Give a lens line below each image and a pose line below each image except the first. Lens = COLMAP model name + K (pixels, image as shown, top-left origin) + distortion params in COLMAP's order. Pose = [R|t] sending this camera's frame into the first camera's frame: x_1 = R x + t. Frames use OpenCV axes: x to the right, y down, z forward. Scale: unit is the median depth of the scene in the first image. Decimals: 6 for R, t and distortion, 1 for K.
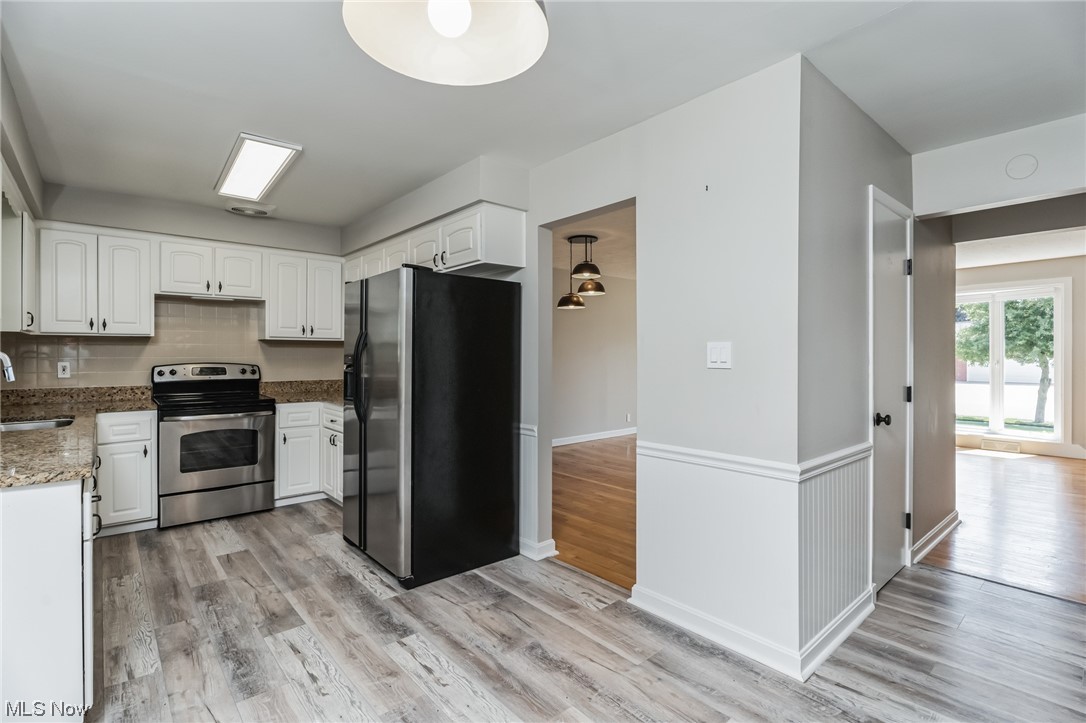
lens RADIAL K [[510.4, 0, 545.5], [0, 510.4, 357.5], [0, 0, 1]] dist [-0.016852, 0.000586]
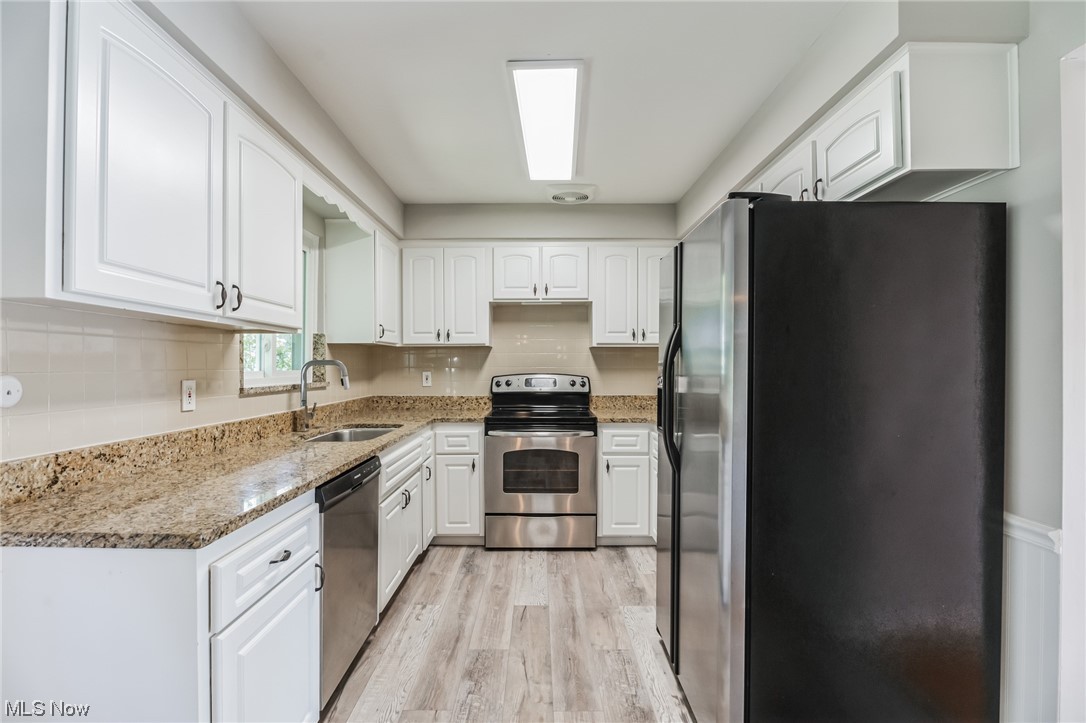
lens RADIAL K [[510.4, 0, 540.0], [0, 510.4, 366.5], [0, 0, 1]] dist [-0.016852, 0.000586]
pose [[0.752772, -0.000746, -0.658280, -0.056312], [-0.001703, 0.999994, -0.003080, 0.000650], [0.658279, 0.003440, 0.752766, 0.336129]]
